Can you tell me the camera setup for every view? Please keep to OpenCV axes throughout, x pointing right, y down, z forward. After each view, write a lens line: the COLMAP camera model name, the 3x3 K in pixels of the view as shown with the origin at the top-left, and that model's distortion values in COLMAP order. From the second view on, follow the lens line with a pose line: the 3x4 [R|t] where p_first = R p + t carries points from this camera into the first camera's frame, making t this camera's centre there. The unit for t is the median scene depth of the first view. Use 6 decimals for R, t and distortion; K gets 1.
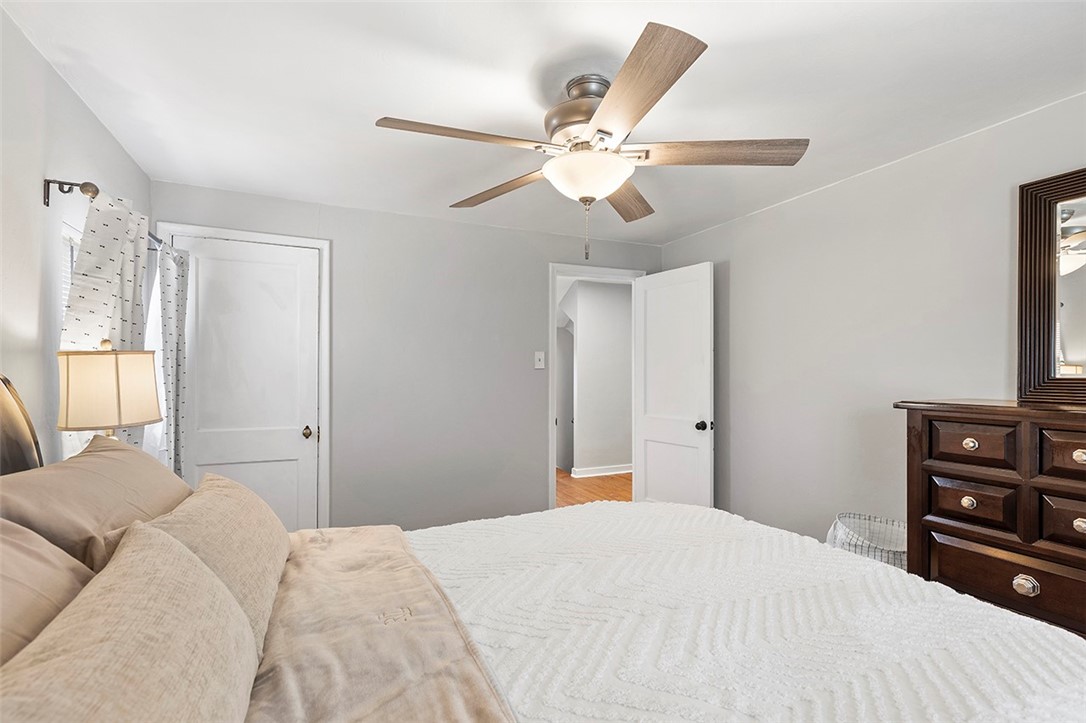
lens RADIAL K [[487.0, 0, 548.2], [0, 487.0, 366.8], [0, 0, 1]] dist [0.005663, -0.000081]
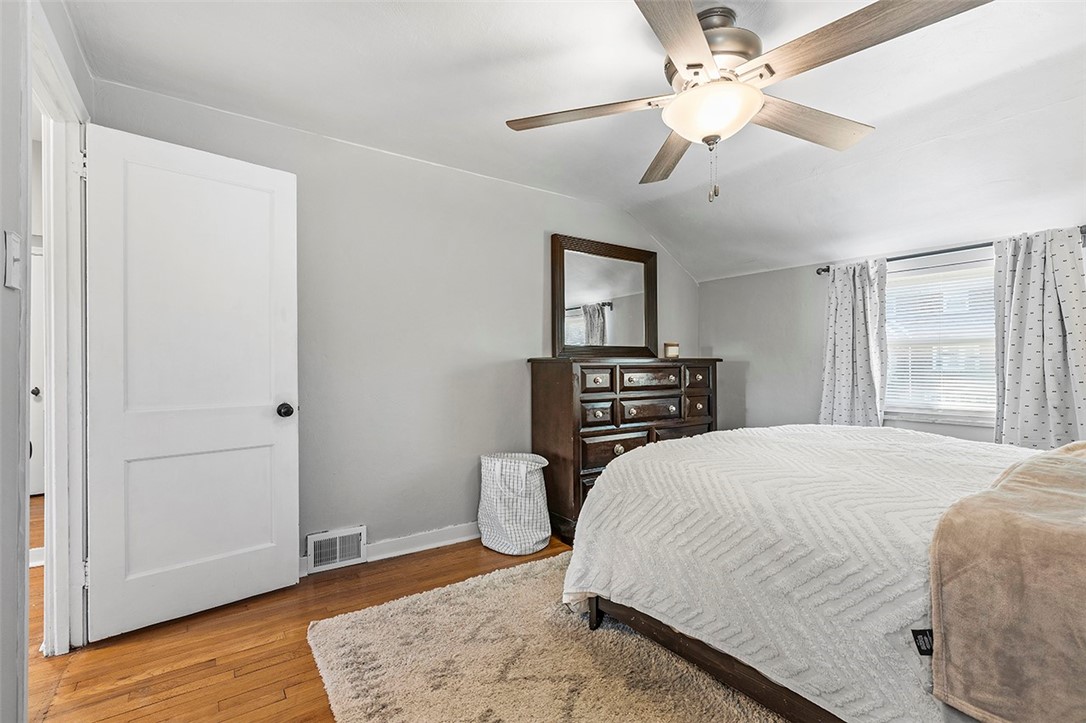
lens RADIAL K [[487.0, 0, 542.6], [0, 487.0, 362.3], [0, 0, 1]] dist [0.005663, -0.000081]
pose [[-0.177830, 0.007245, 0.984035, -0.417680], [-0.011501, 0.999889, -0.009440, 0.057733], [-0.983994, -0.012996, -0.177727, 0.779845]]
